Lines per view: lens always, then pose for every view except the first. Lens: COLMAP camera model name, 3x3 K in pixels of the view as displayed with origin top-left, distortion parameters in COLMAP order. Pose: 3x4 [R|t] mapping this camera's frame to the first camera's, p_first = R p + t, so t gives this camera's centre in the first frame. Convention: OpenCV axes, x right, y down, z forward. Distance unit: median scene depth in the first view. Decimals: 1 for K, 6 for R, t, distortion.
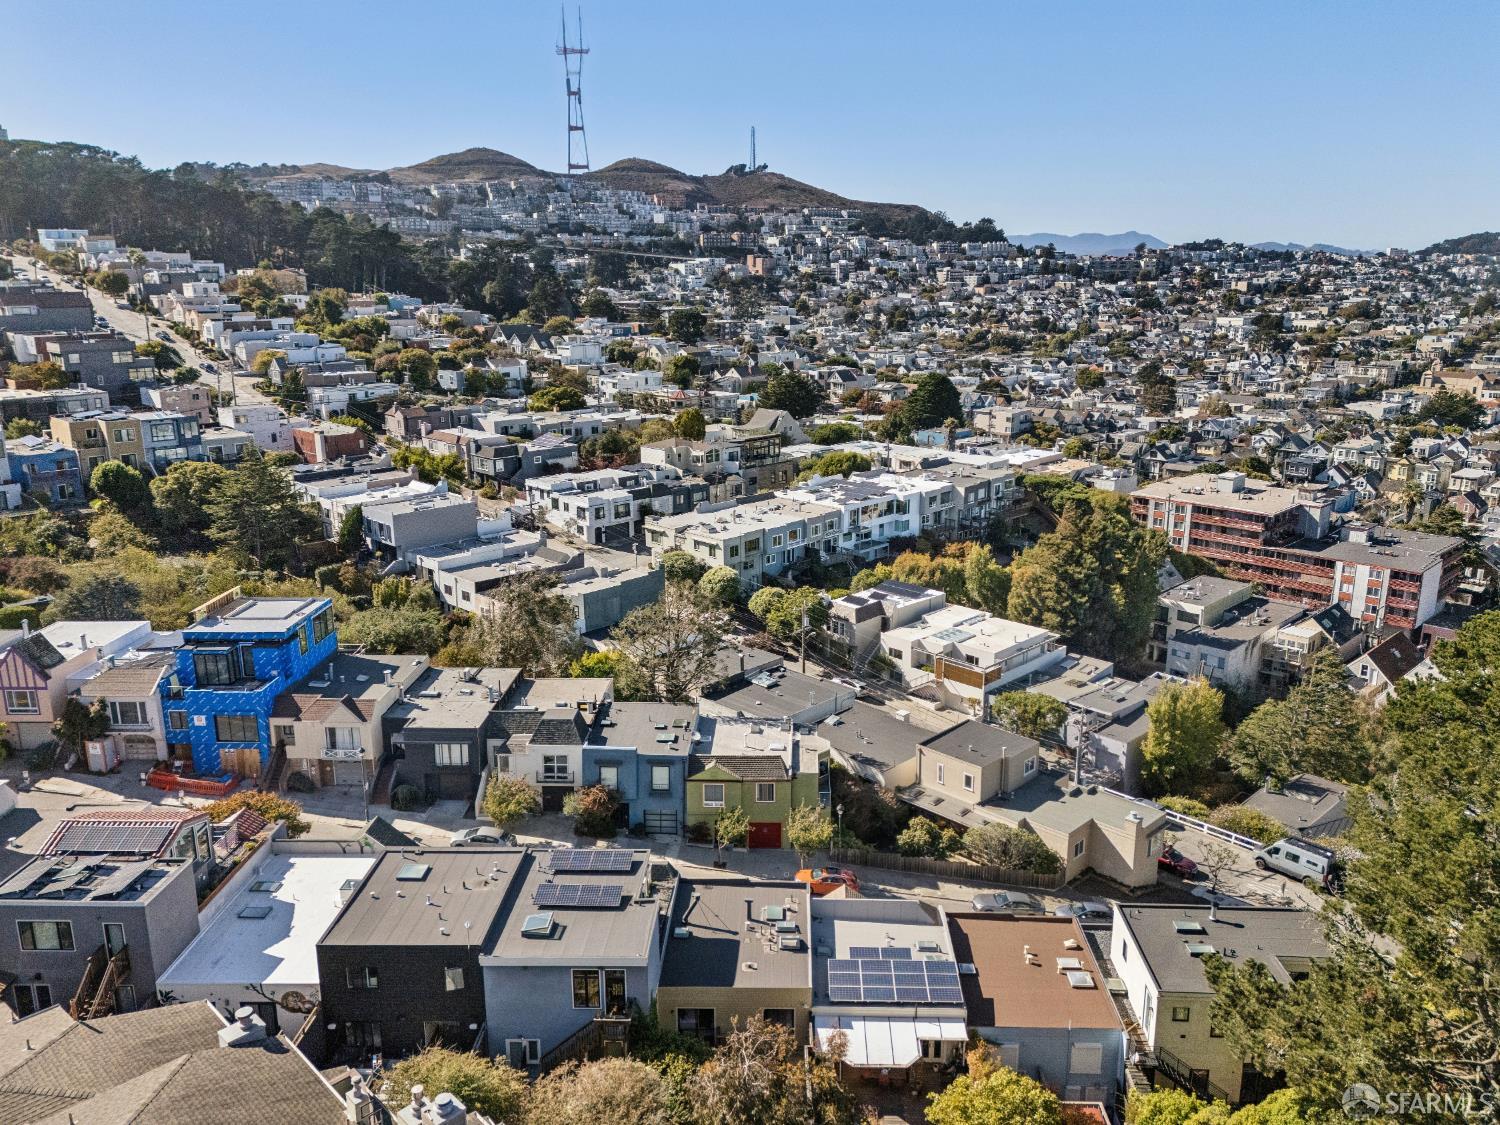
lens RADIAL K [[1130.0, 0, 770.7], [0, 1130.0, 561.6], [0, 0, 1]] dist [0.085108, -0.111807]
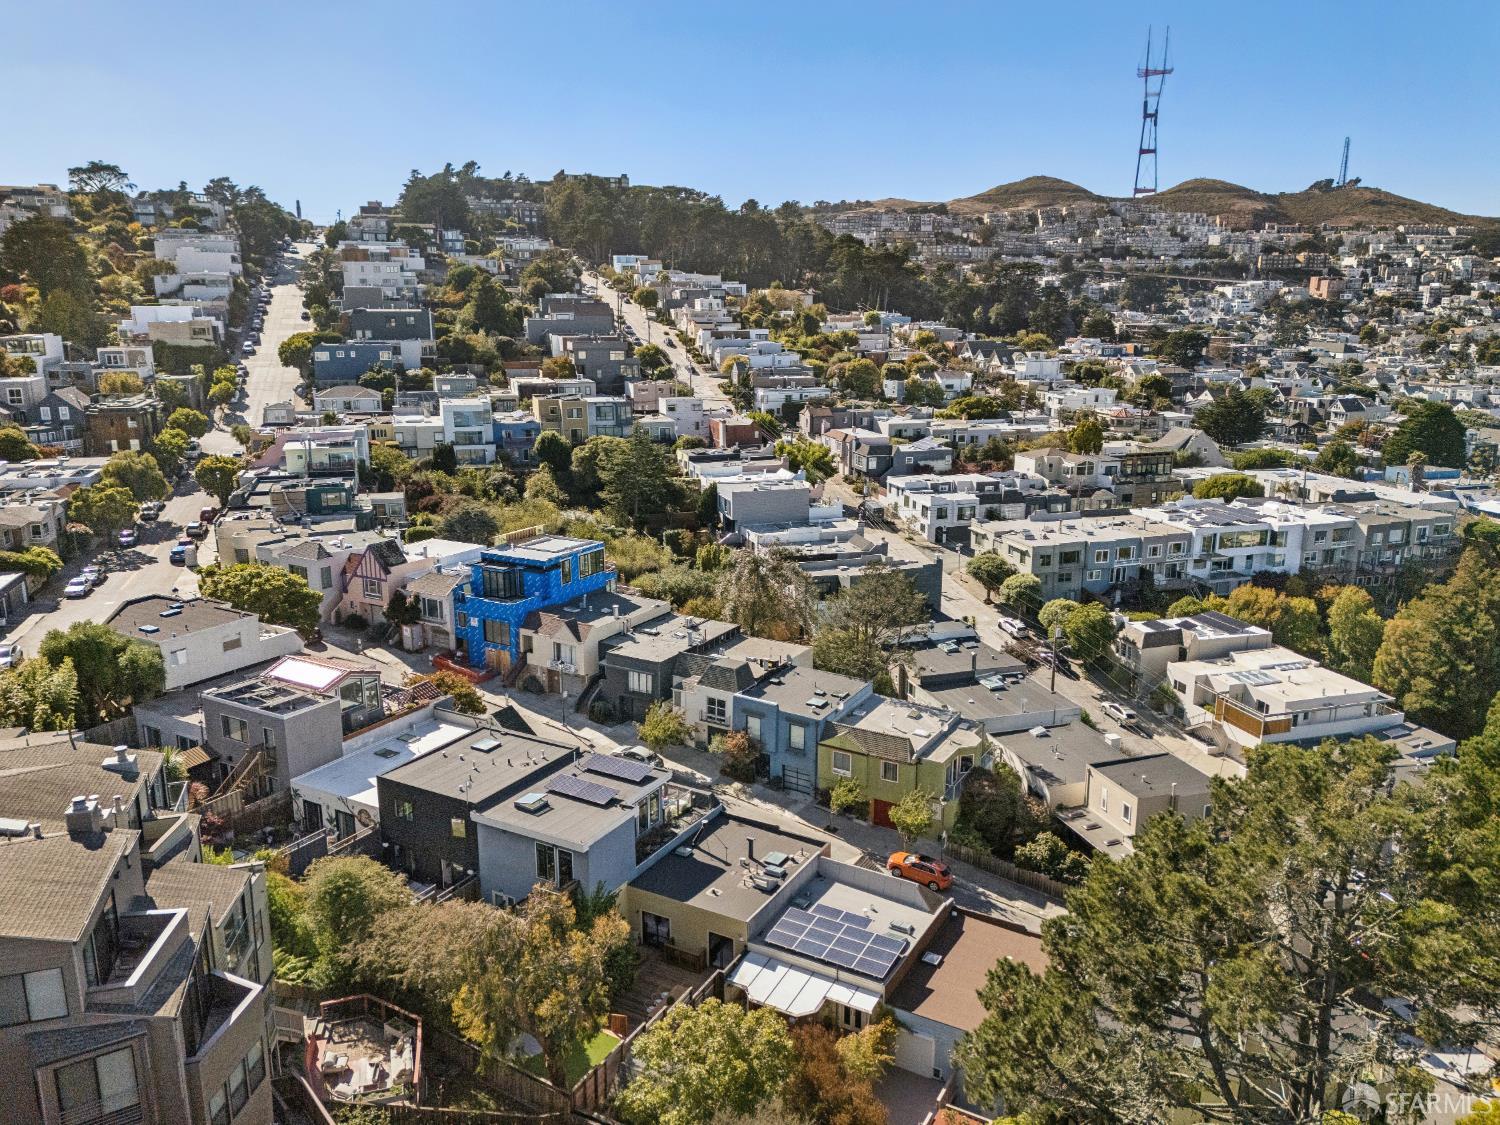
lens RADIAL K [[1116.0, 0, 751.6], [0, 1116.0, 572.8], [0, 0, 1]] dist [0.077696, -0.090404]
pose [[0.879190, 0.119076, -0.461353, 0.144061], [-0.124622, 0.992031, 0.018555, 0.011216], [0.459886, 0.041181, 0.887023, 0.023431]]
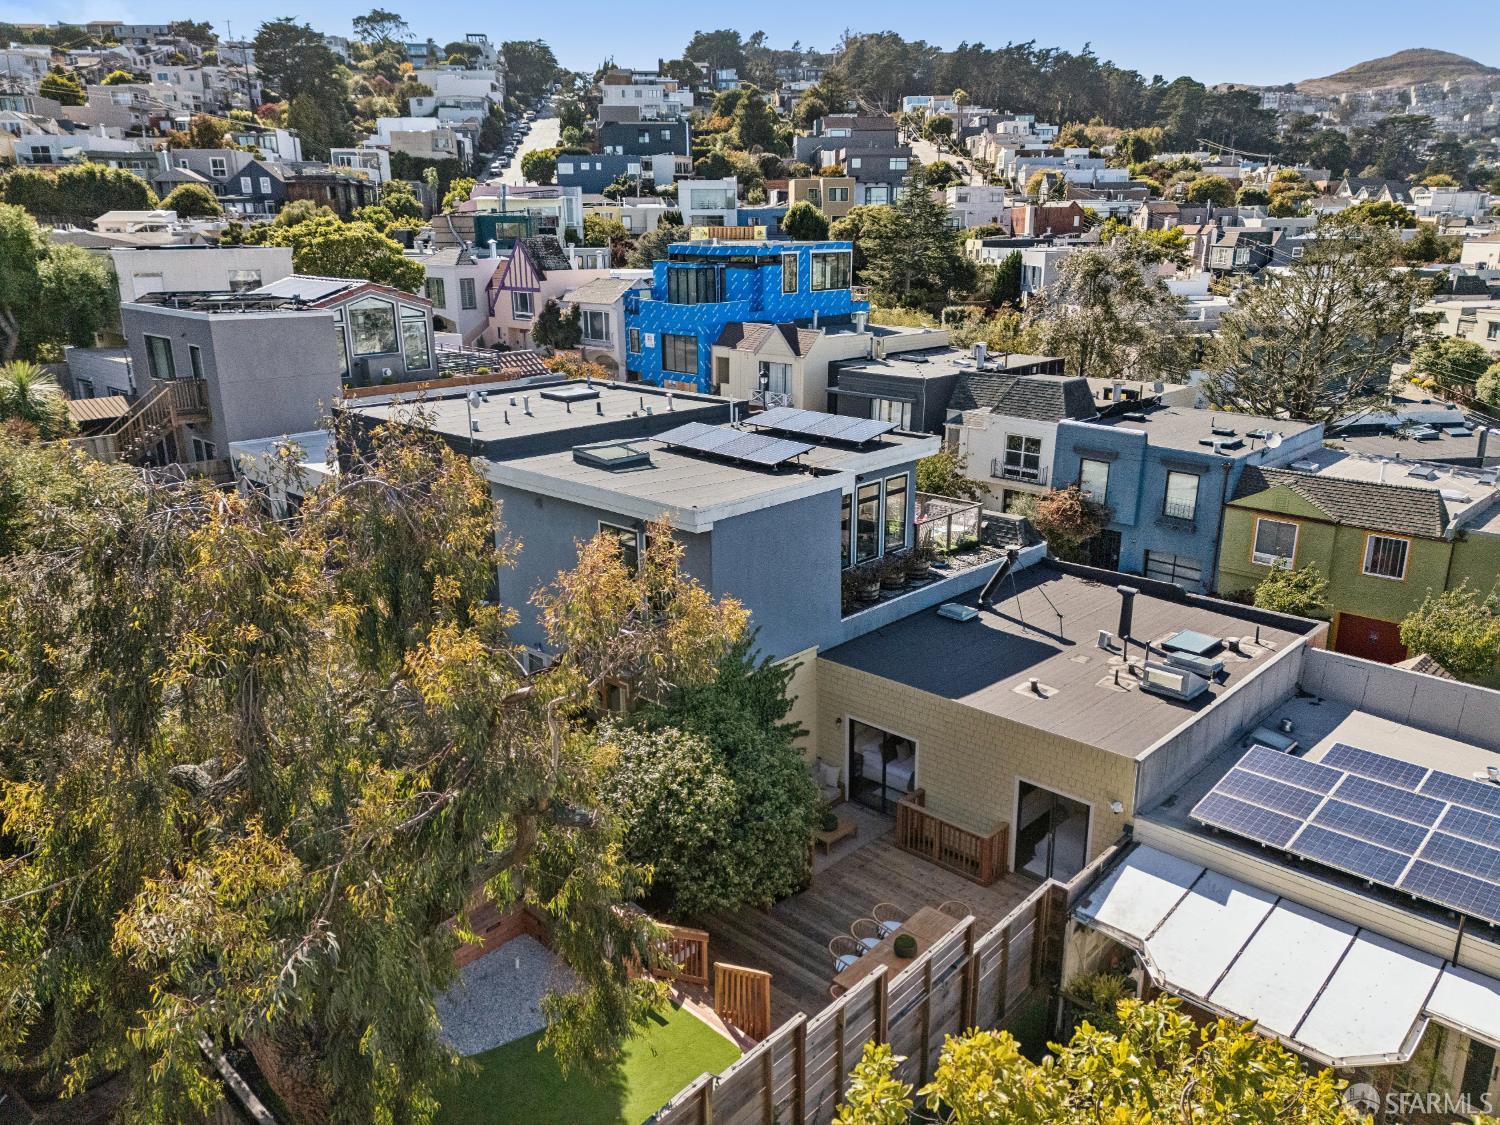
lens RADIAL K [[1116.0, 0, 751.6], [0, 1116.0, 572.8], [0, 0, 1]] dist [0.077696, -0.090404]
pose [[0.736372, 0.198998, -0.646649, 0.050135], [-0.168607, 0.979587, 0.109453, 0.089784], [0.655231, 0.028431, 0.754894, 0.195803]]
